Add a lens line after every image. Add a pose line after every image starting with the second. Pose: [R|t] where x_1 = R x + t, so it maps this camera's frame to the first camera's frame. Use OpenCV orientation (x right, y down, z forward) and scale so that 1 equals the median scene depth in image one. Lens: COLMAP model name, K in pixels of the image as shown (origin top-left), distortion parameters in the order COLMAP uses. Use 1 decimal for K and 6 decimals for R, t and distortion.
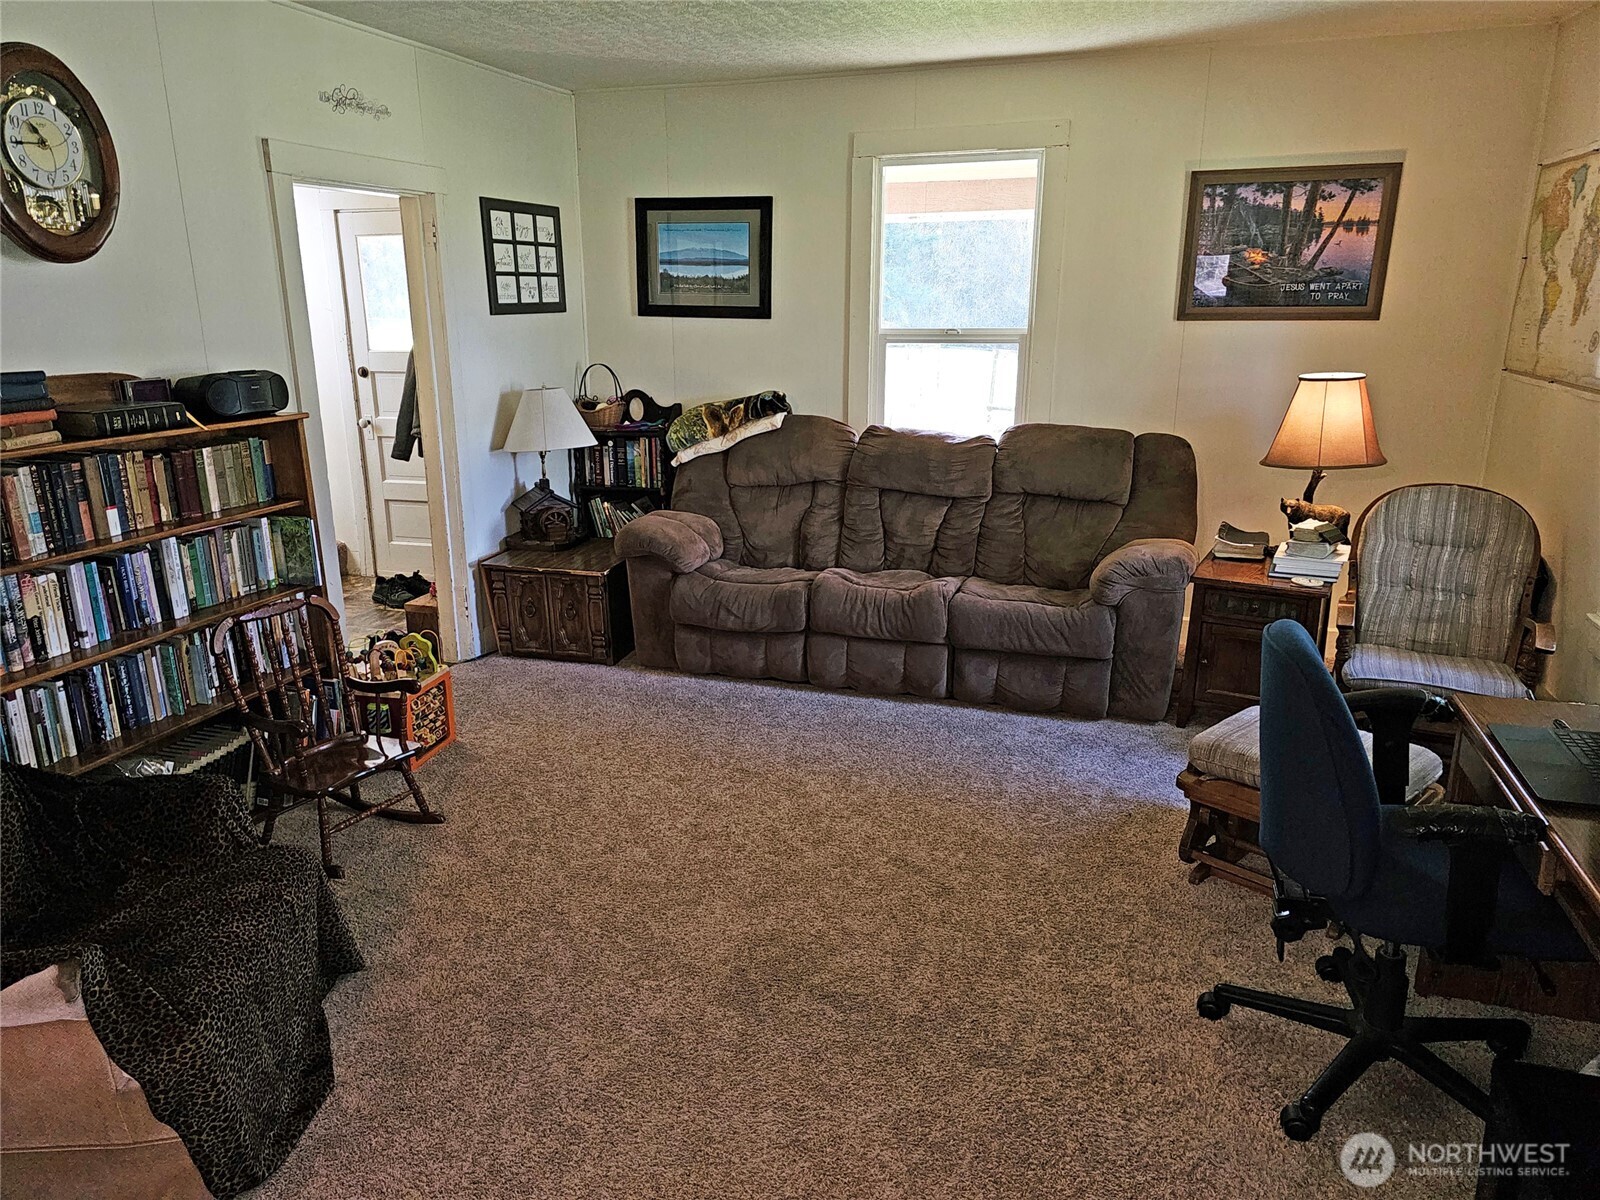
lens RADIAL K [[1089.9, 0, 797.0], [0, 1089.9, 603.3], [0, 0, 1]] dist [0.053238, -0.028004]
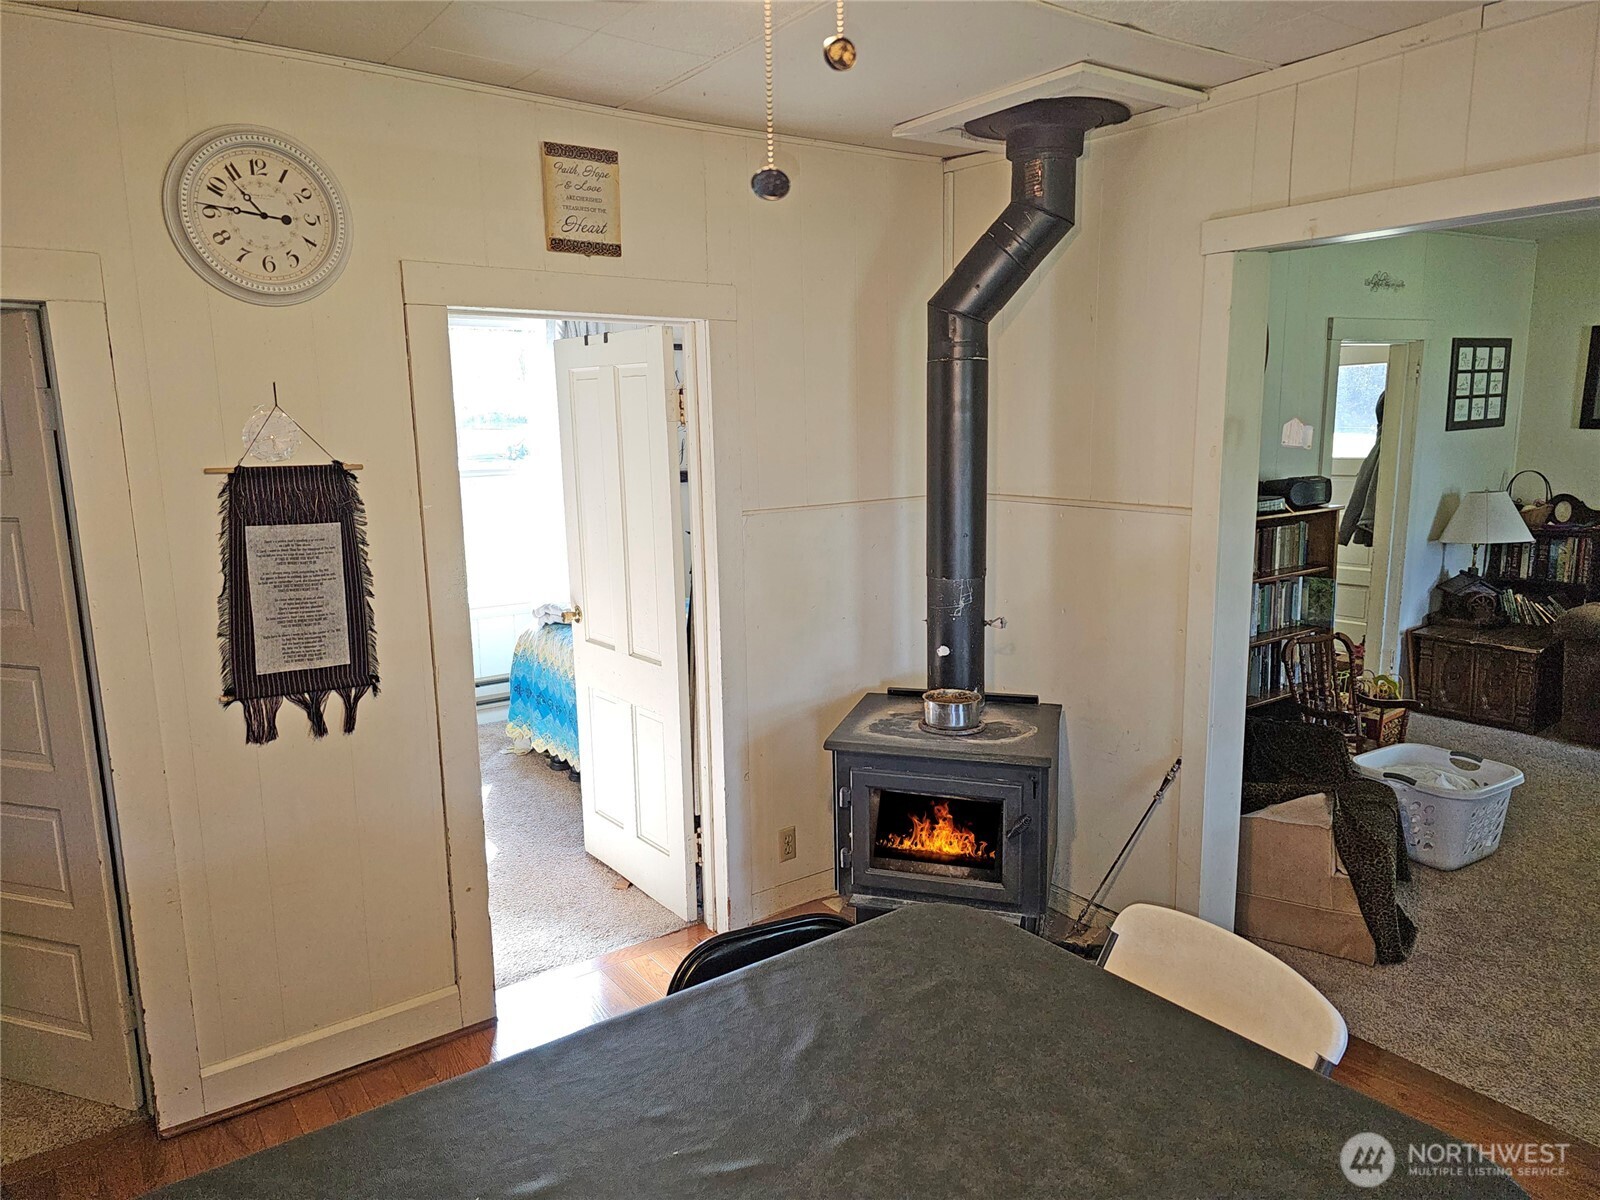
lens RADIAL K [[1089.9, 0, 802.6], [0, 1089.9, 598.2], [0, 0, 1]] dist [0.053238, -0.028004]
pose [[0.802125, 0.088895, -0.590502, -0.107366], [-0.141961, 0.988895, -0.043967, 0.073624], [0.580036, 0.119095, 0.805838, -0.369935]]
